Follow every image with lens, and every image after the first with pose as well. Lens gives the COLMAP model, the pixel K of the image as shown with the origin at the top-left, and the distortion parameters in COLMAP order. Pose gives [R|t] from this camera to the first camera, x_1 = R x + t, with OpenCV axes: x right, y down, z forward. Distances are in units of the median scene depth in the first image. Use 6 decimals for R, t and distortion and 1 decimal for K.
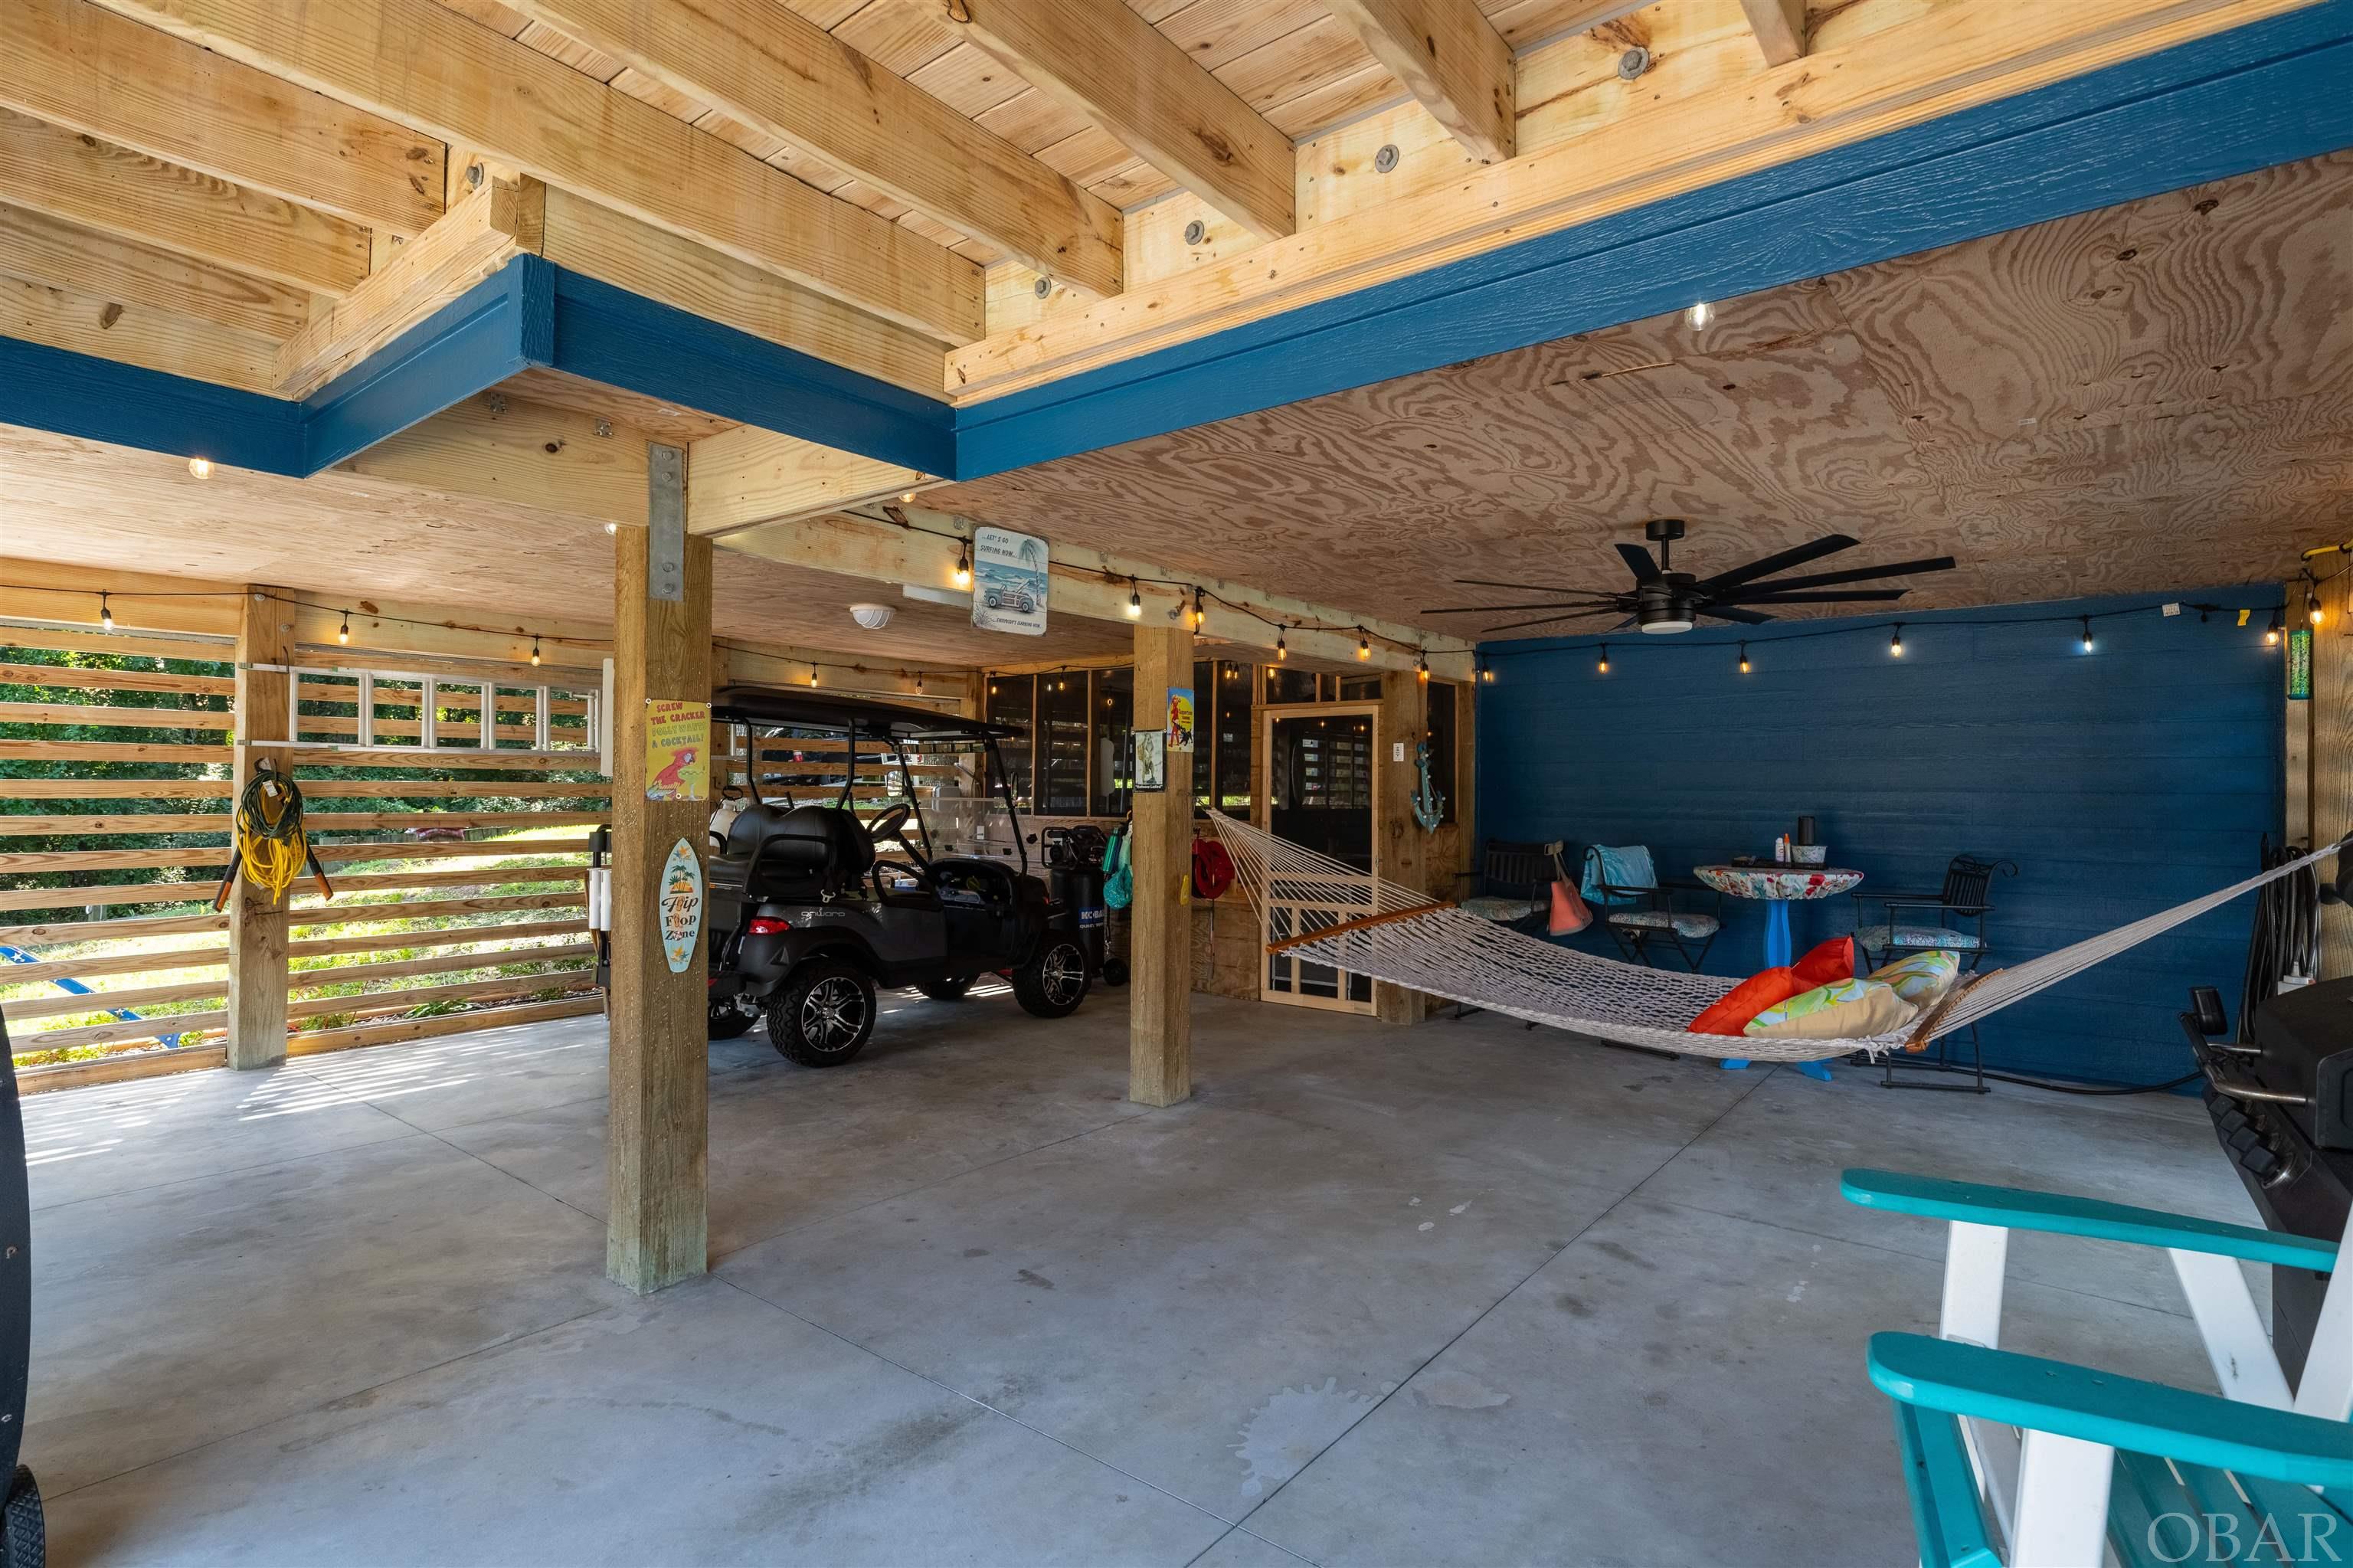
lens RADIAL K [[1148.3, 0, 1188.1], [0, 1148.3, 786.2], [0, 0, 1]] dist [-0.002943, 0.003015]
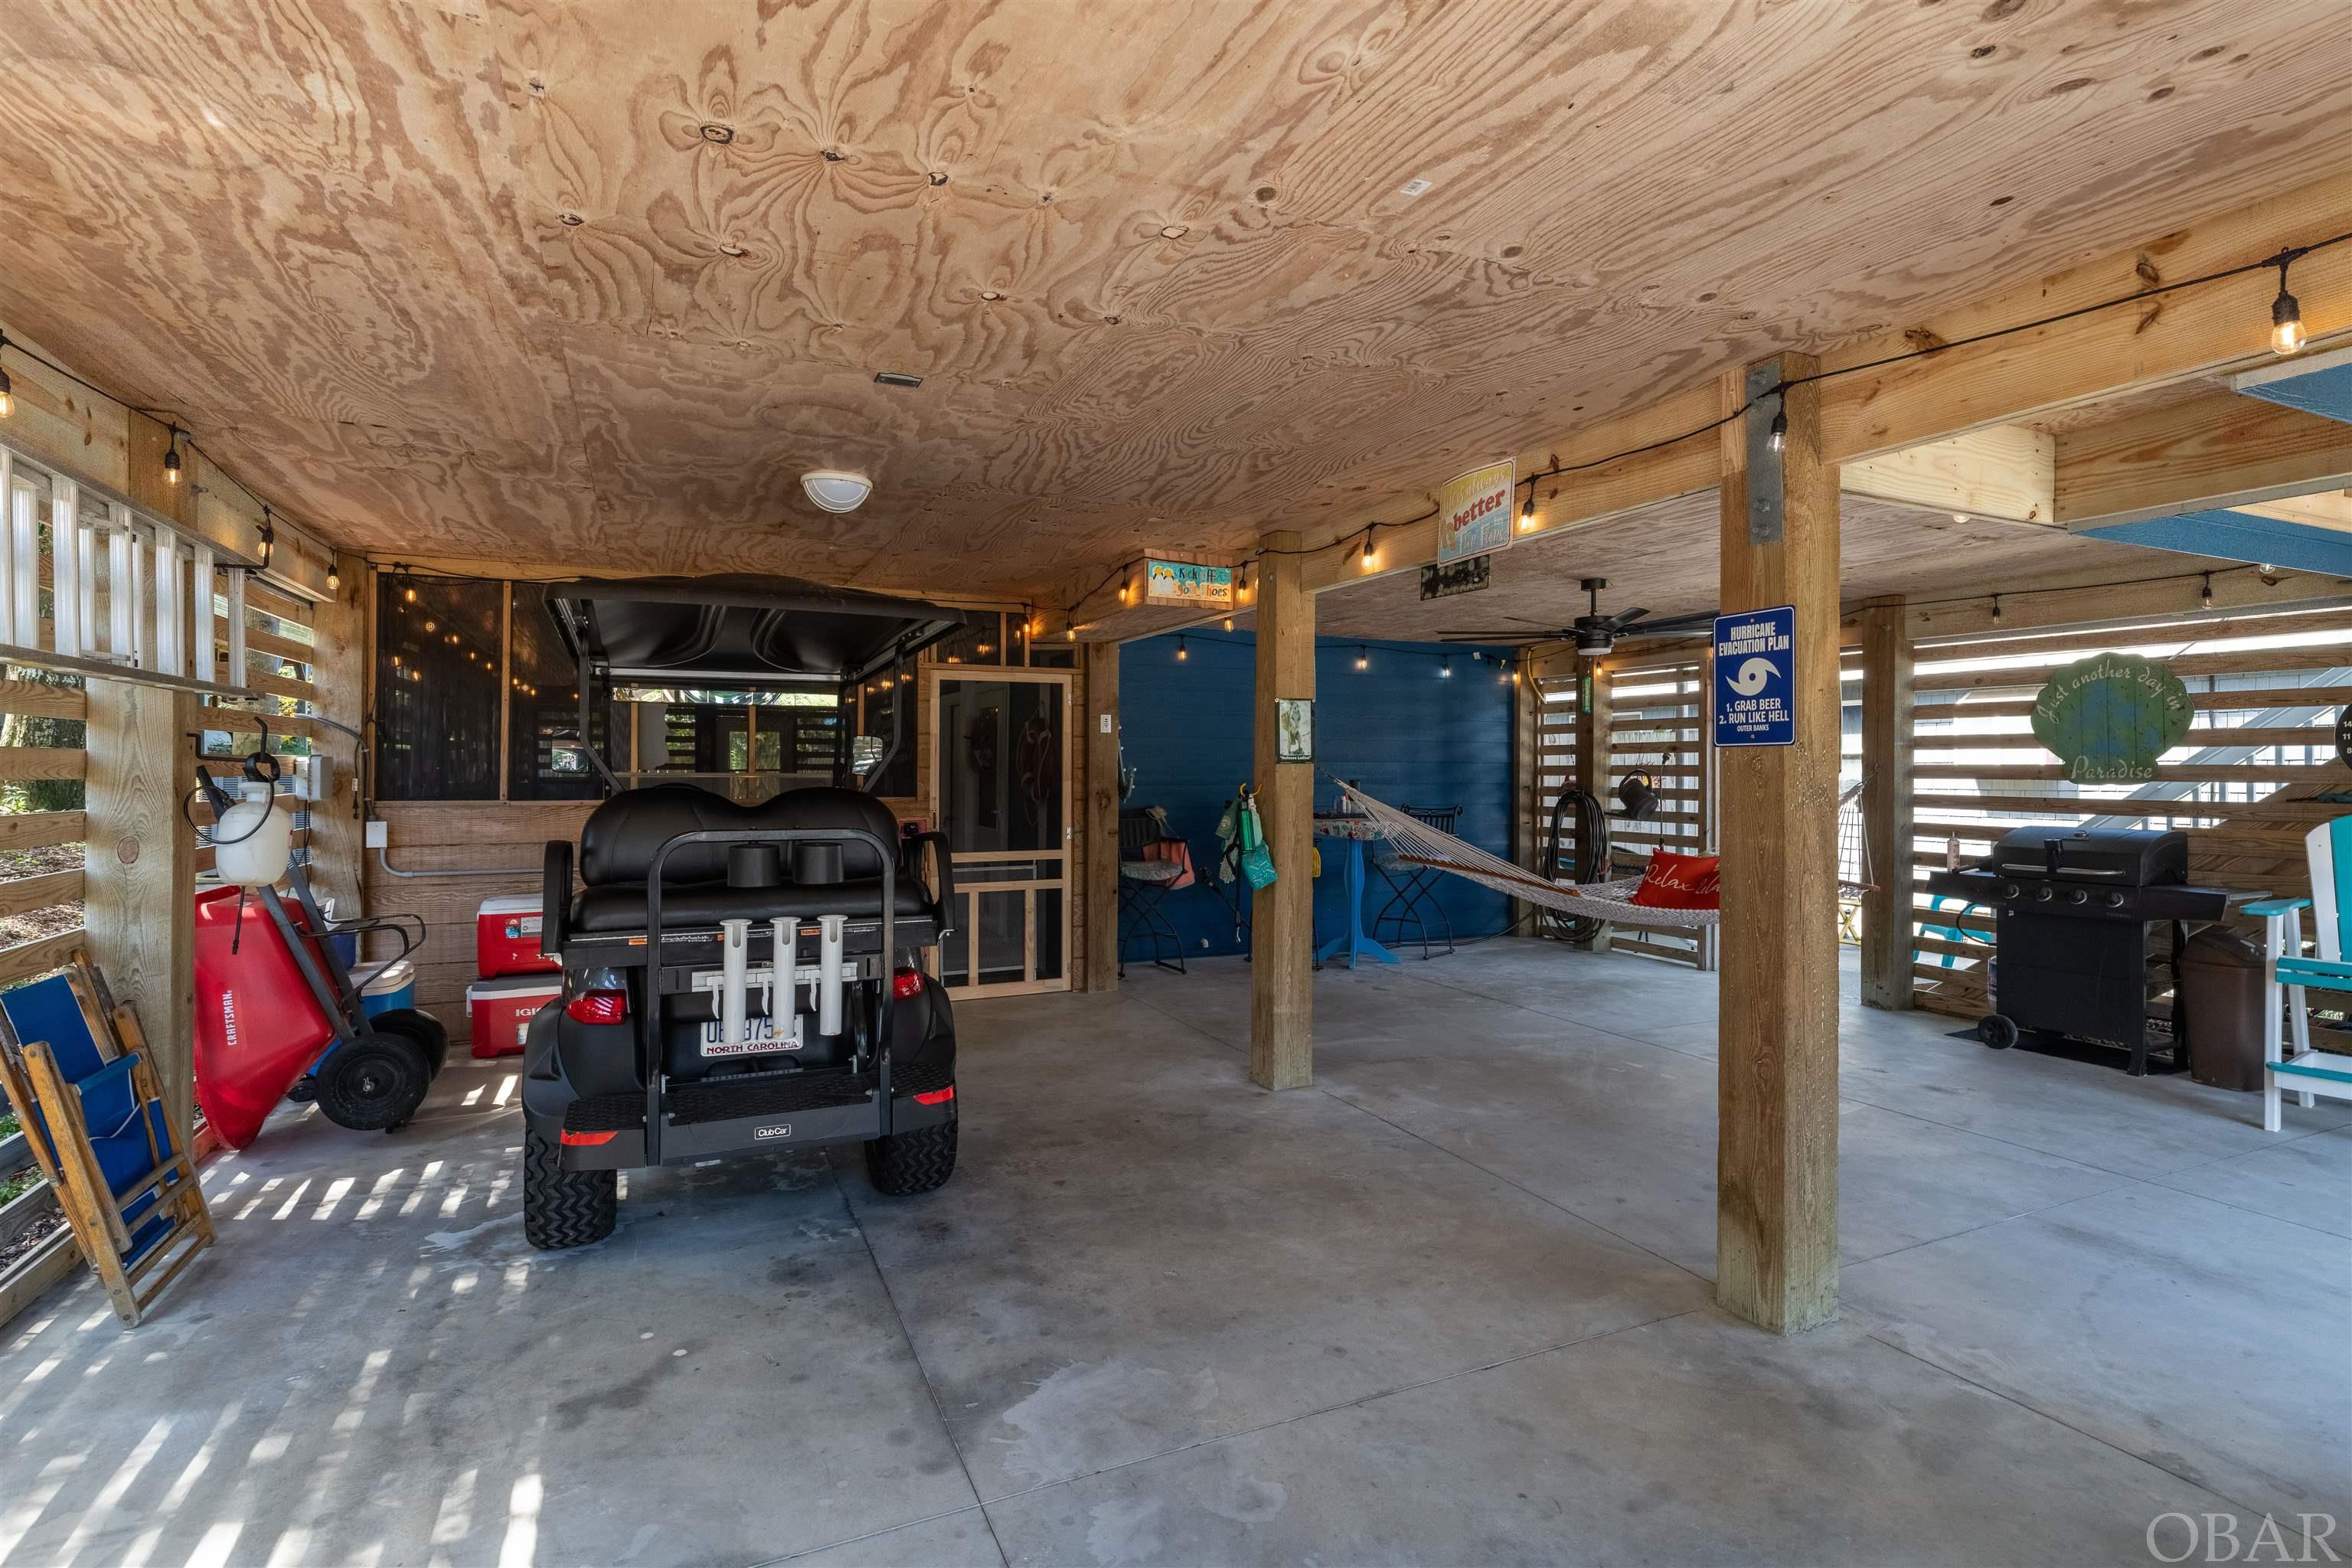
lens RADIAL K [[1147.8, 0, 1189.6], [0, 1147.8, 774.2], [0, 0, 1]] dist [-0.002943, 0.003015]
pose [[0.451009, -0.011542, 0.892445, -0.987661], [-0.002133, 0.999900, 0.014010, 0.001102], [-0.892517, -0.008222, 0.450940, 0.687583]]
